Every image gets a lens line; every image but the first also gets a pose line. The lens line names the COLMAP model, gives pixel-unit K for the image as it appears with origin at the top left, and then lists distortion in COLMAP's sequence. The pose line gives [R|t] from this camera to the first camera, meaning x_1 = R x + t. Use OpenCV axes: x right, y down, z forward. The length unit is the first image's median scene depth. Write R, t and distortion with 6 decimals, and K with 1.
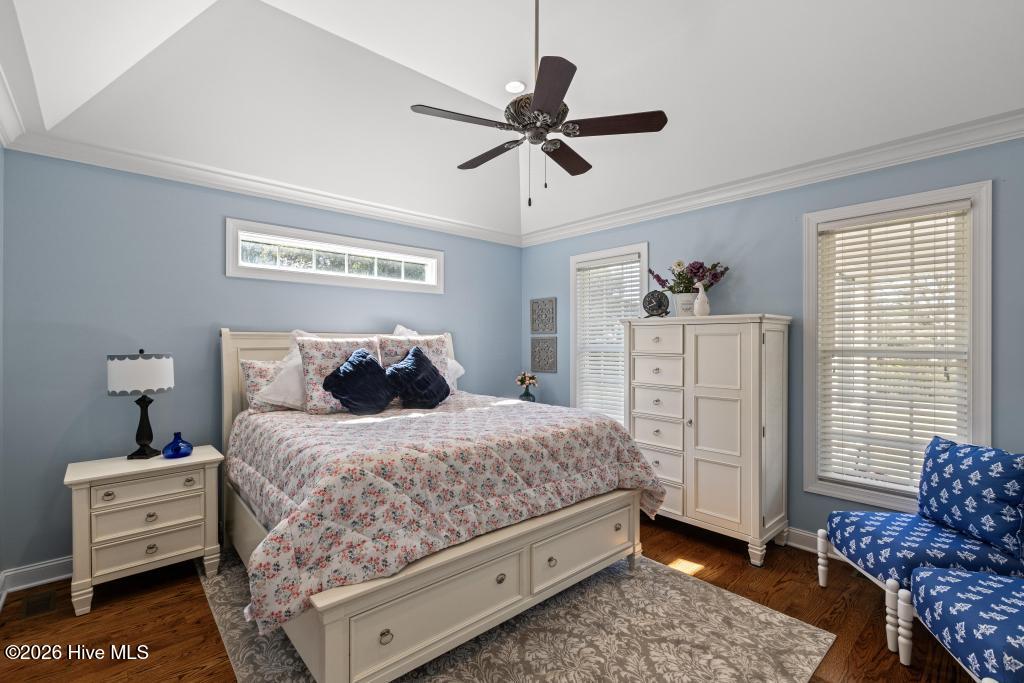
lens RADIAL K [[459.5, 0, 518.0], [0, 459.5, 346.8], [0, 0, 1]] dist [0.006399, -0.000069]
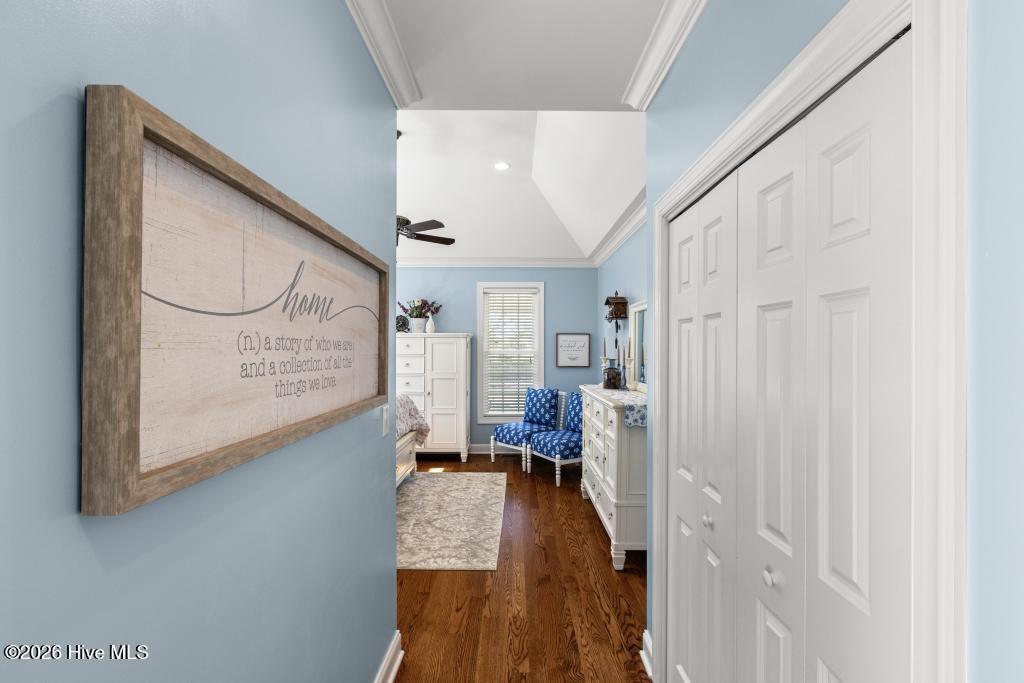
lens RADIAL K [[459.5, 0, 518.0], [0, 459.5, 346.8], [0, 0, 1]] dist [0.006399, -0.000069]
pose [[0.667437, 0.002355, 0.744663, -0.830333], [0.007404, 0.999925, -0.009799, 0.008319], [-0.744630, 0.012054, 0.667369, -0.496190]]
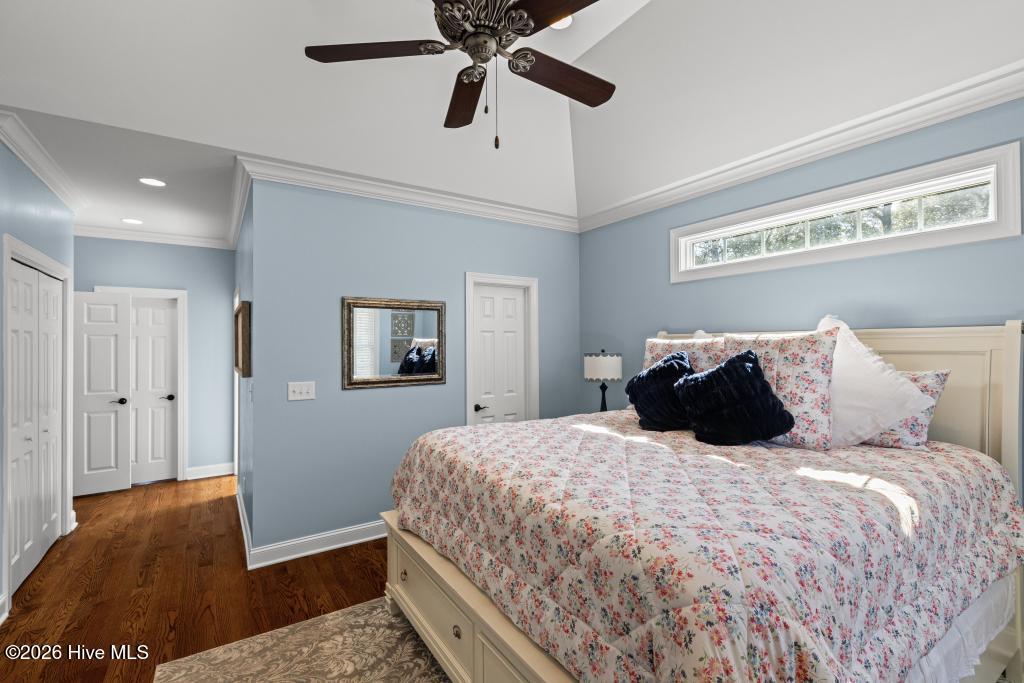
lens RADIAL K [[453.8, 0, 512.0], [0, 453.8, 341.5], [0, 0, 1]] dist [0.000065, 0.000154]
pose [[-0.152097, -0.008215, -0.988331, 0.587603], [-0.004768, 0.999960, -0.007578, -0.006812], [0.988354, 0.003560, -0.152130, 0.951750]]
